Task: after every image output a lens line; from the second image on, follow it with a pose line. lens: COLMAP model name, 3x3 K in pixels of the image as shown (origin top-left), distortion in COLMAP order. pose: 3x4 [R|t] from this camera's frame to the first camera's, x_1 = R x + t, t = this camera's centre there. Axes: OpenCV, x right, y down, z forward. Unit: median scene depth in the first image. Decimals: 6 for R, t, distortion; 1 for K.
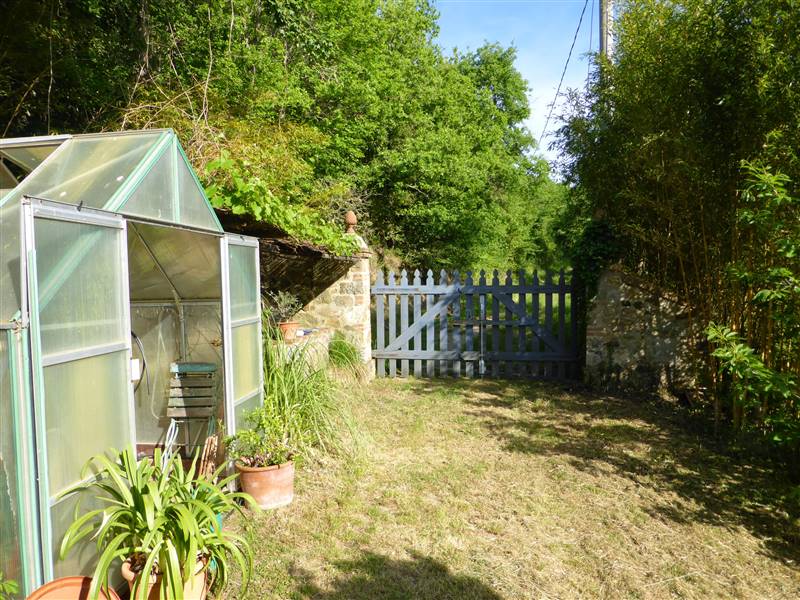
lens RADIAL K [[591.8, 0, 401.5], [0, 591.8, 303.2], [0, 0, 1]] dist [-0.006972, 0.005059]
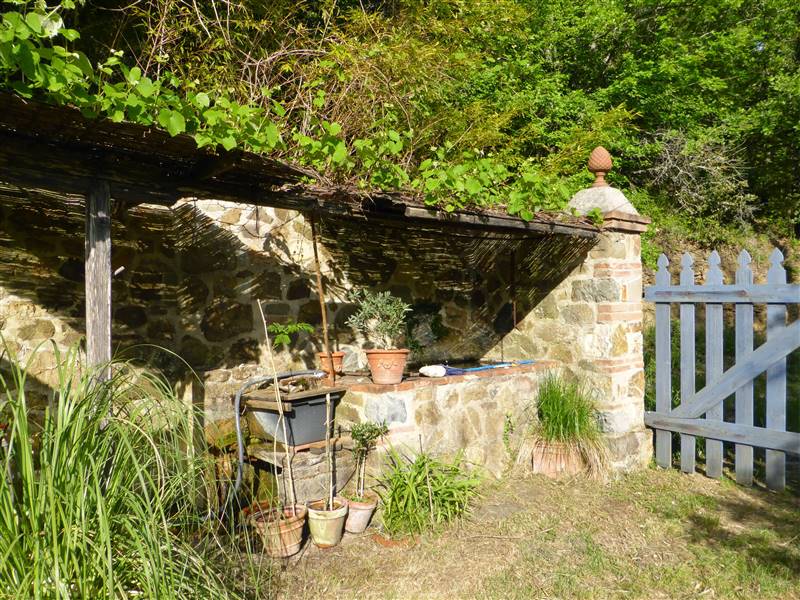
lens RADIAL K [[591.8, 0, 399.5], [0, 591.8, 297.0], [0, 0, 1]] dist [-0.006972, 0.005059]
pose [[0.774734, 0.003805, -0.632276, 0.111231], [-0.021634, 0.999556, -0.020493, -0.004720], [0.631917, 0.029555, 0.774472, 0.471581]]
